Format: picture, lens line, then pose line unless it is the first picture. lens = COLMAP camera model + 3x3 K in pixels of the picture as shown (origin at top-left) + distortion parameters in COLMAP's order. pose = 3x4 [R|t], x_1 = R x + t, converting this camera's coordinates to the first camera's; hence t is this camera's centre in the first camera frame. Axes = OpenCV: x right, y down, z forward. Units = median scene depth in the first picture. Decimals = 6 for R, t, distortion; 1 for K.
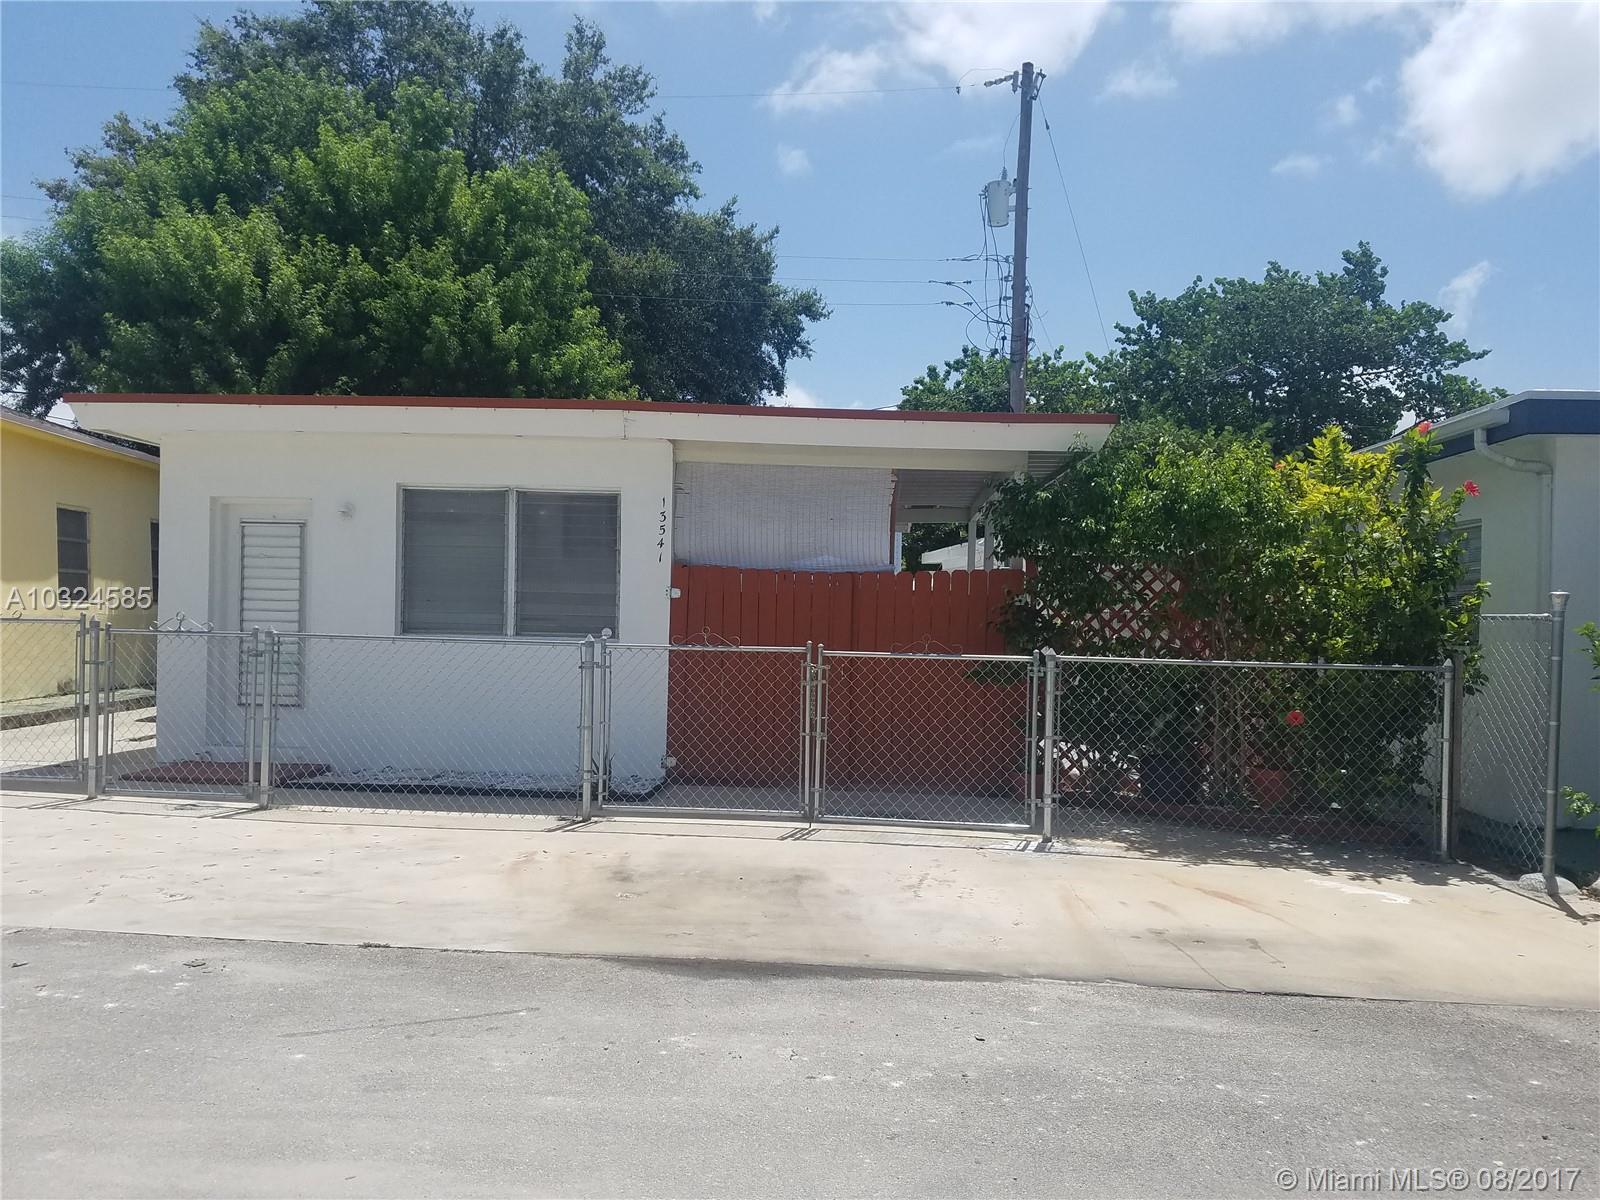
lens RADIAL K [[1203.1, 0, 761.1], [0, 1203.1, 649.7], [0, 0, 1]] dist [0.219076, -0.411129]
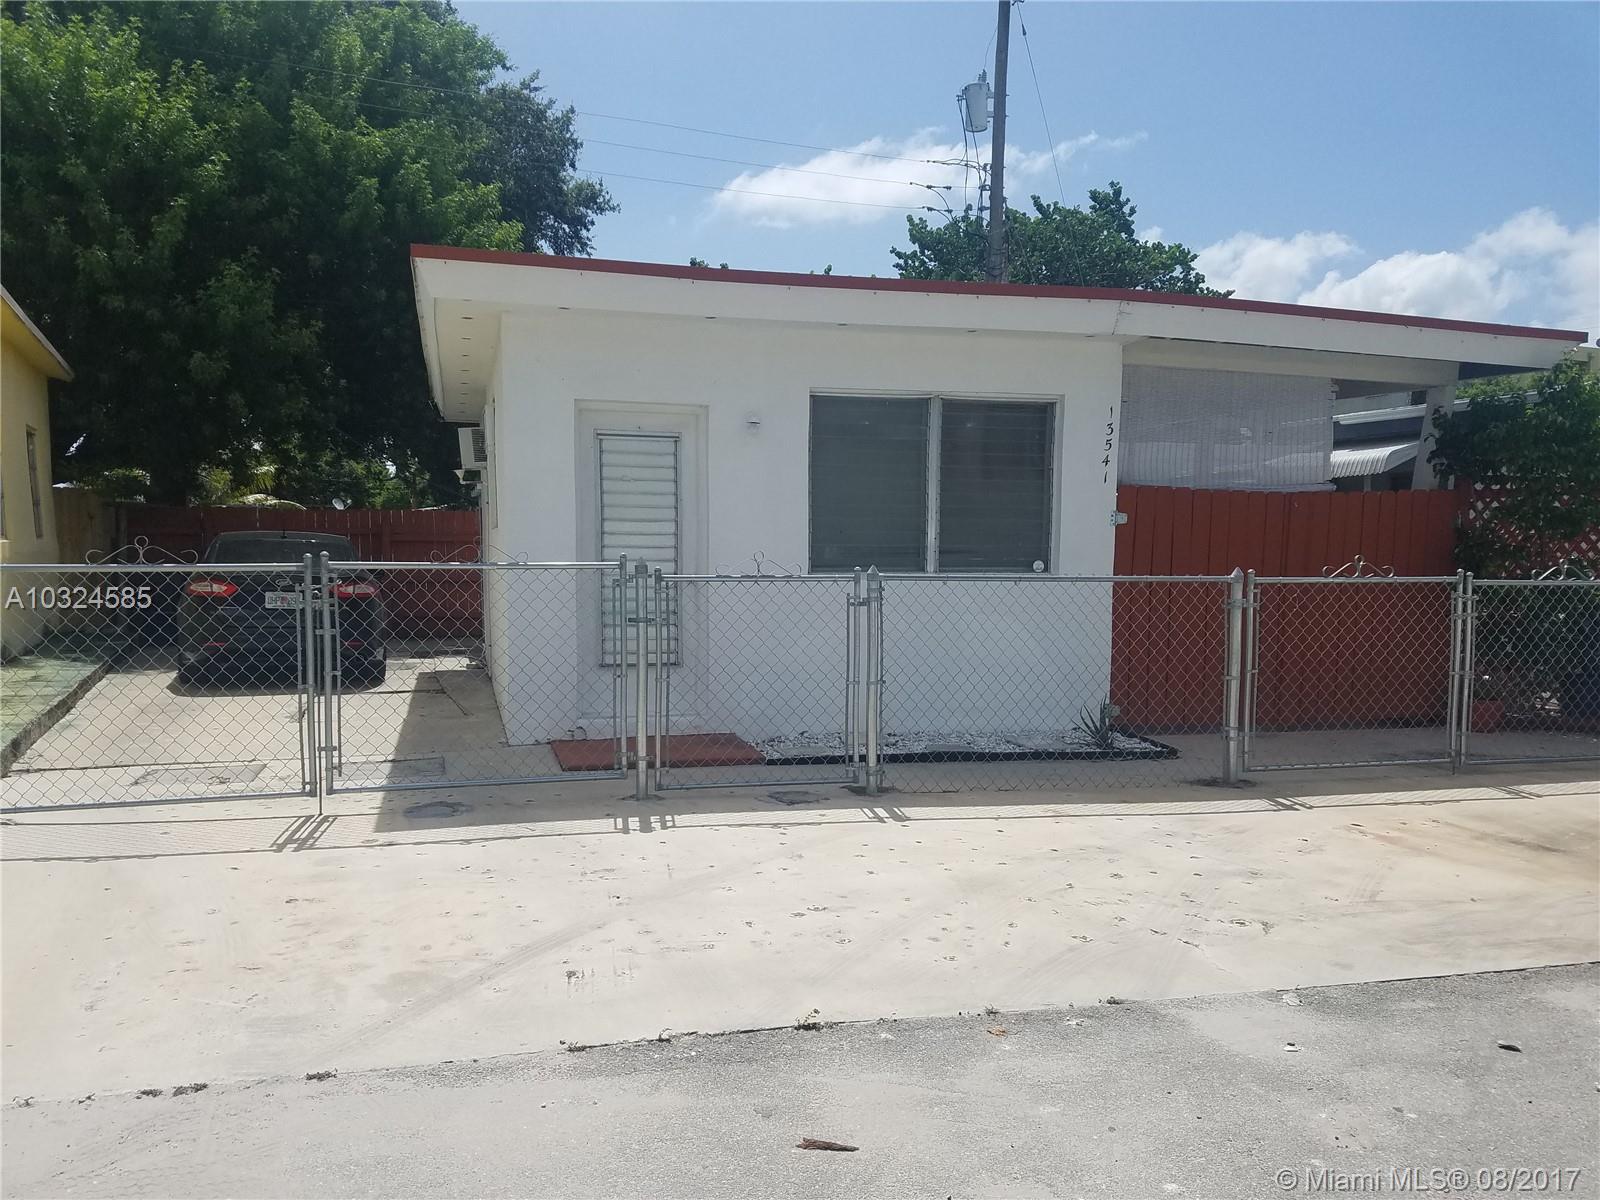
lens RADIAL K [[1218.0, 0, 753.1], [0, 1218.0, 641.8], [0, 0, 1]] dist [0.277581, -0.515855]
pose [[0.943045, -0.039568, 0.330302, -0.620460], [0.022166, 0.998168, 0.056288, -0.014192], [-0.331925, -0.045761, 0.942195, 0.234704]]
